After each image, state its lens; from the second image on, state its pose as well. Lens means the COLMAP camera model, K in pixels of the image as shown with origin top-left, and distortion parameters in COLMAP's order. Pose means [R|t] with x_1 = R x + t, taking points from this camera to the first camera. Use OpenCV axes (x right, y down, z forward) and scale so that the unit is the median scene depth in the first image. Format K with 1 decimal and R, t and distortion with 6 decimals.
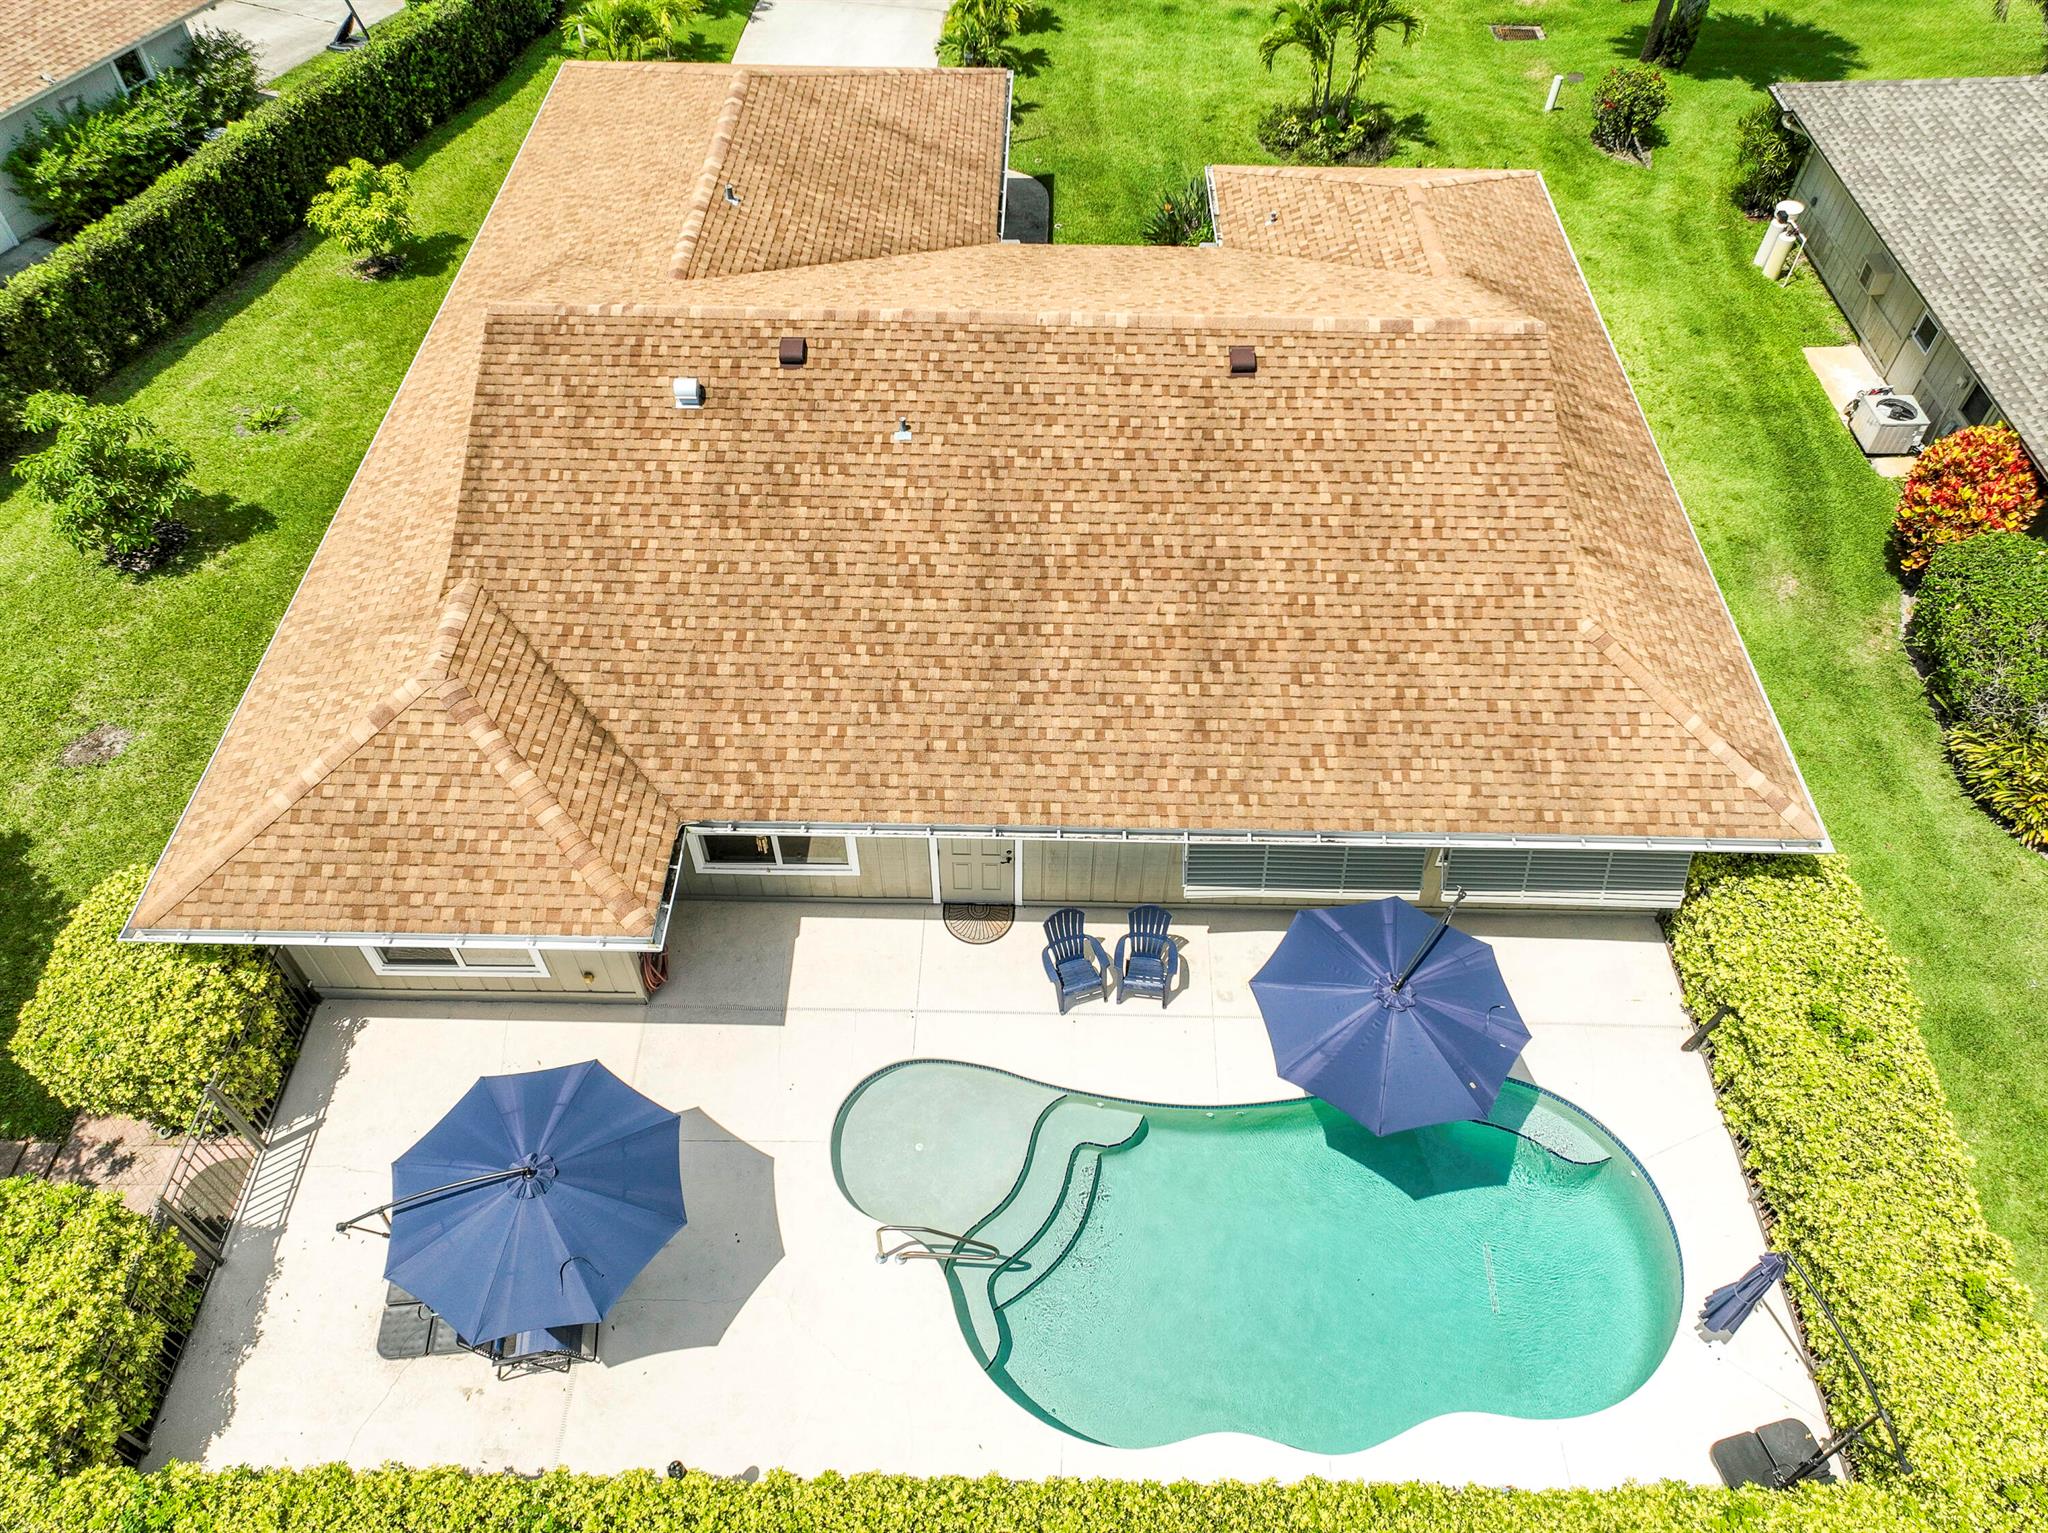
lens RADIAL K [[1401.3, 0, 1024.9], [0, 1401.3, 734.7], [0, 0, 1]] dist [-0.000851, 0.014805]
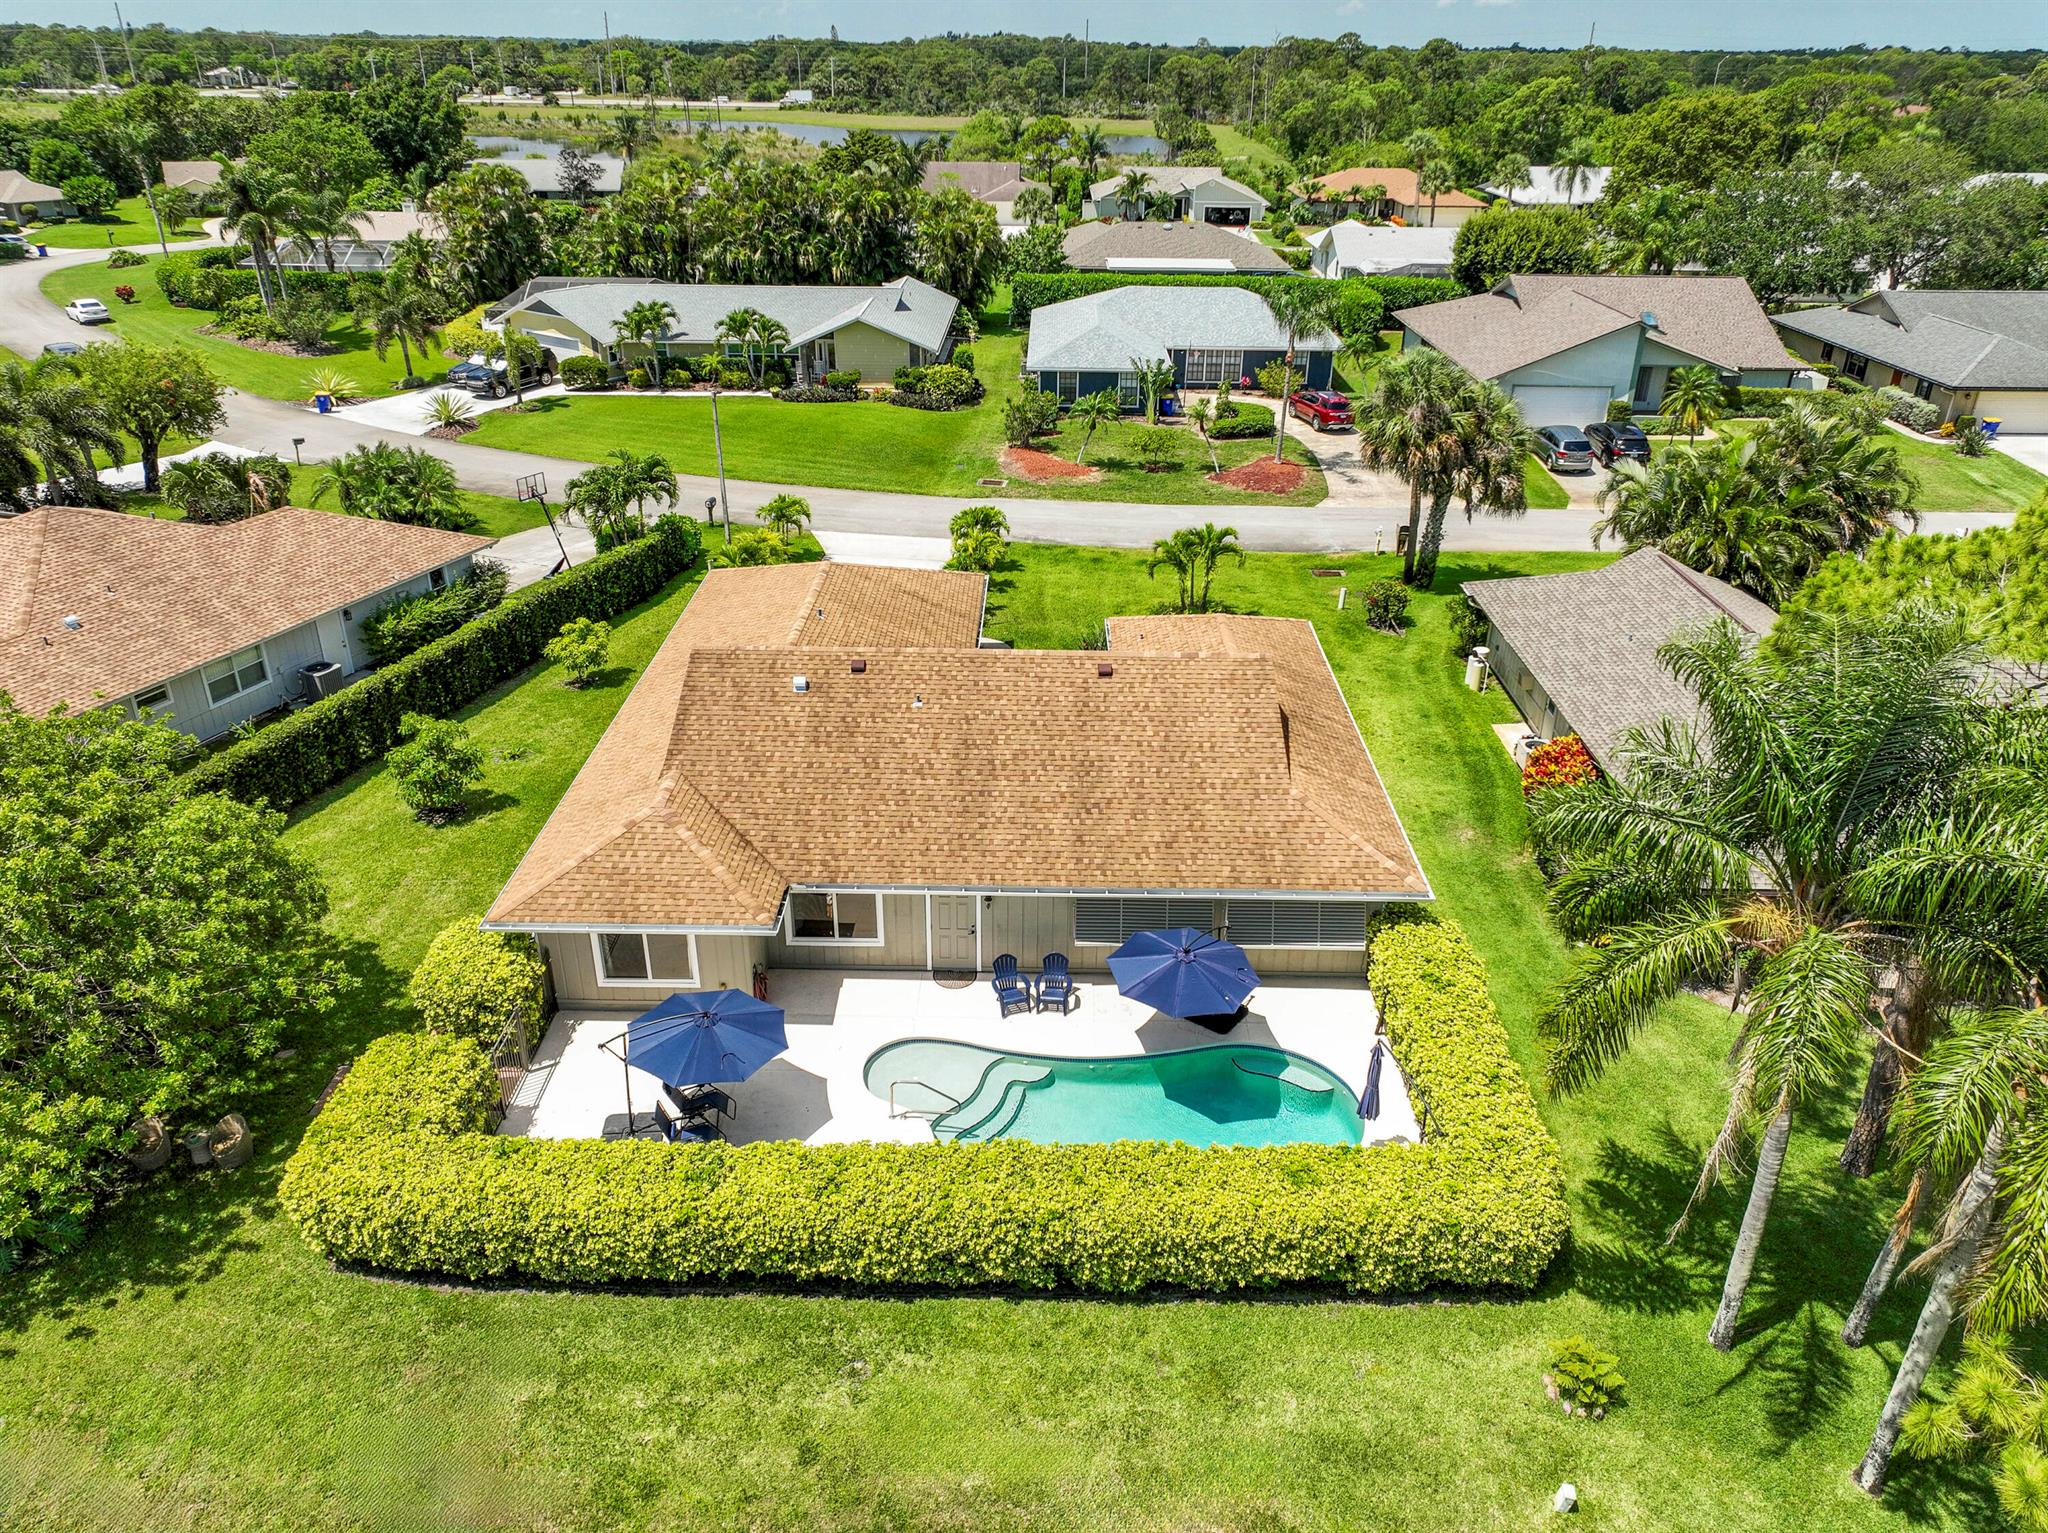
lens RADIAL K [[1401.3, 0, 1024.9], [0, 1401.3, 734.7], [0, 0, 1]] dist [-0.000851, 0.014805]
pose [[0.999998, -0.000805, 0.001811, 0.048178], [0.001463, 0.916056, -0.401048, 0.545537], [-0.001336, 0.401050, 0.916055, -0.641735]]
